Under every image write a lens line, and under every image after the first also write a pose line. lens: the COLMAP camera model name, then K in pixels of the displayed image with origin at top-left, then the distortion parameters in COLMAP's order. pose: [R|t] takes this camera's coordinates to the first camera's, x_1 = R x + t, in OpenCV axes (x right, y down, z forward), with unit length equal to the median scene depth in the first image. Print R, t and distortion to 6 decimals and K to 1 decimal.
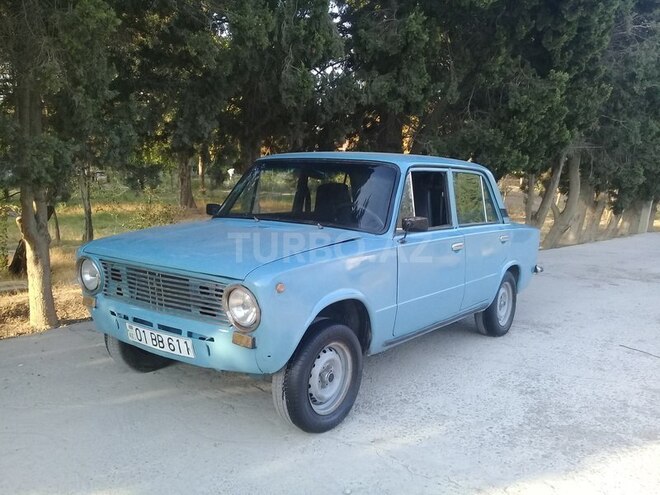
lens RADIAL K [[614.6, 0, 333.6], [0, 614.6, 245.5], [0, 0, 1]] dist [-0.034439, 0.000000]
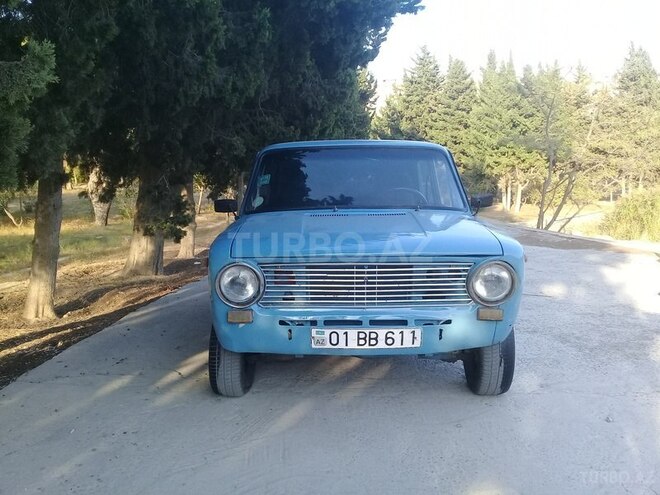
lens RADIAL K [[614.6, 0, 331.2], [0, 614.6, 246.8], [0, 0, 1]] dist [-0.034439, 0.000000]
pose [[0.818565, -0.098749, 0.565862, -0.831229], [0.101524, 0.994475, 0.026683, -0.012990], [-0.565371, 0.035607, 0.824068, 0.257108]]
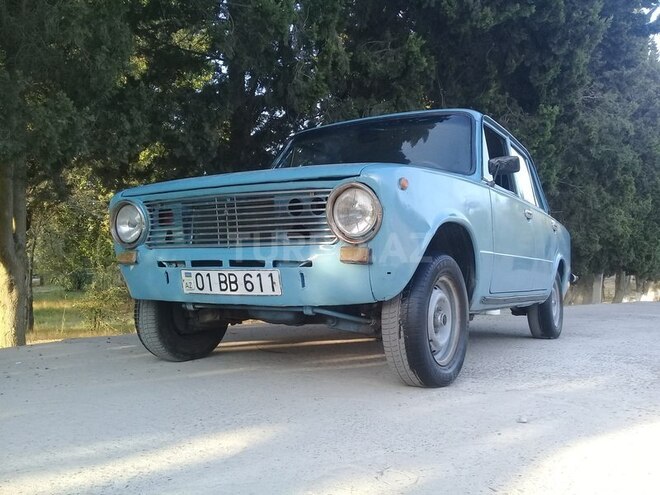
lens RADIAL K [[614.6, 0, 325.7], [0, 614.6, 251.3], [0, 0, 1]] dist [-0.034439, 0.000000]
pose [[0.996194, -0.021598, 0.084442, -0.223714], [0.034174, 0.988026, -0.150457, 0.237018], [-0.080181, 0.152771, 0.985004, 0.187056]]
